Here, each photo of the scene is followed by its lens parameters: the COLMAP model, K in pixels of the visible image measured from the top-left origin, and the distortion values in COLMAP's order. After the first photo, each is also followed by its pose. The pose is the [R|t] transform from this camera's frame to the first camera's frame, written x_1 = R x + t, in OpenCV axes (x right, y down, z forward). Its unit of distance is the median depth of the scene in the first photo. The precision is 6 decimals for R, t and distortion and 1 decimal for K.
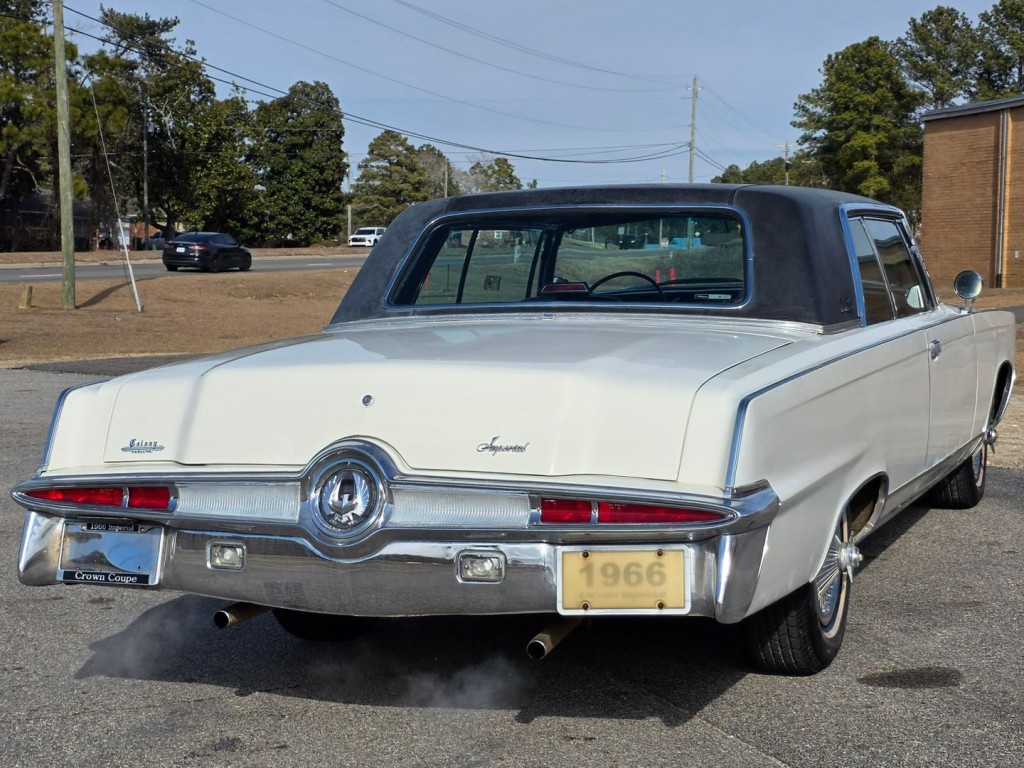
lens RADIAL K [[1809.9, 0, 582.2], [0, 1809.9, 368.5], [0, 0, 1]] dist [0.112934, 0.000000]
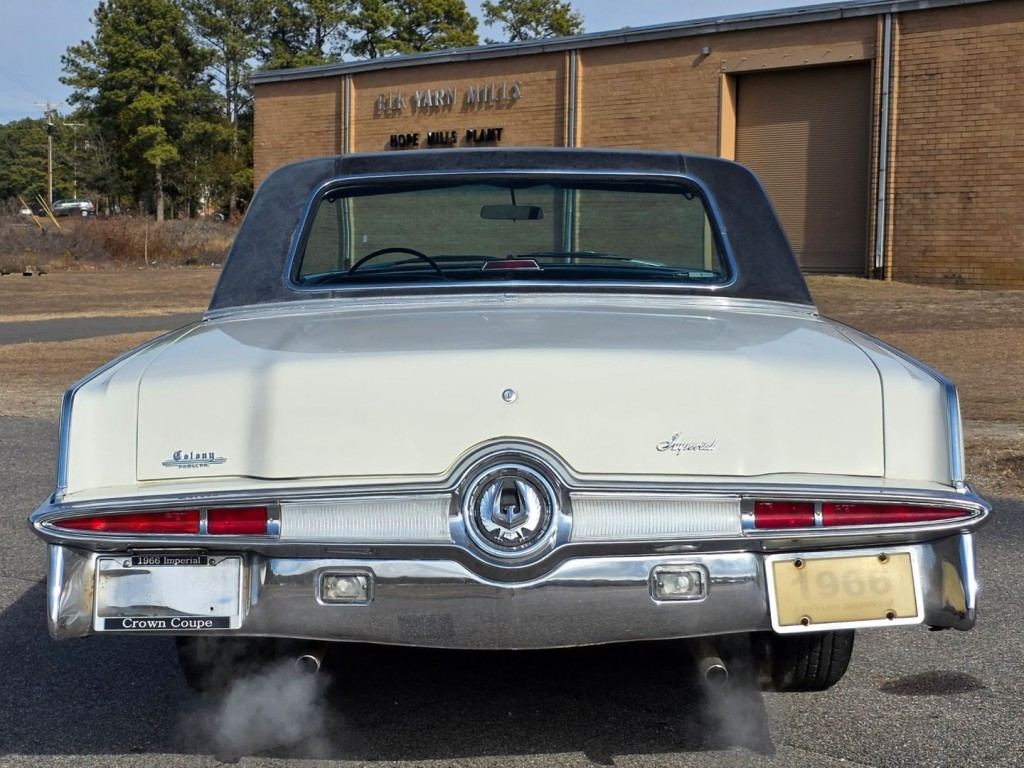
lens RADIAL K [[2057.0, 0, 540.4], [0, 2057.0, 364.9], [0, 0, 1]] dist [0.117821, 0.000000]
pose [[0.934220, -0.015541, 0.356360, -0.419912], [0.015390, 0.999876, 0.003261, 0.000322], [-0.356366, 0.002438, 0.934343, 0.089990]]
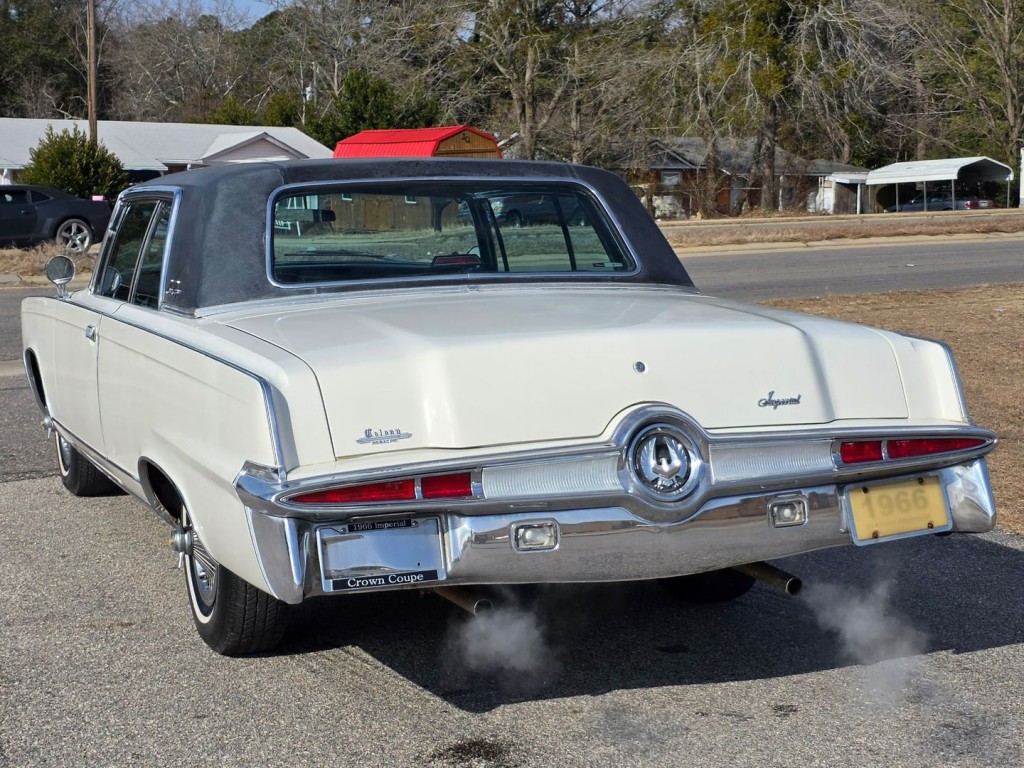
lens RADIAL K [[1817.9, 0, 513.7], [0, 1817.9, 445.4], [0, 0, 1]] dist [0.196898, 0.000000]
pose [[0.754248, -0.086679, 0.650843, -0.780846], [0.057514, 0.996160, 0.066016, -0.008972], [-0.654066, -0.012360, 0.756336, 0.264132]]
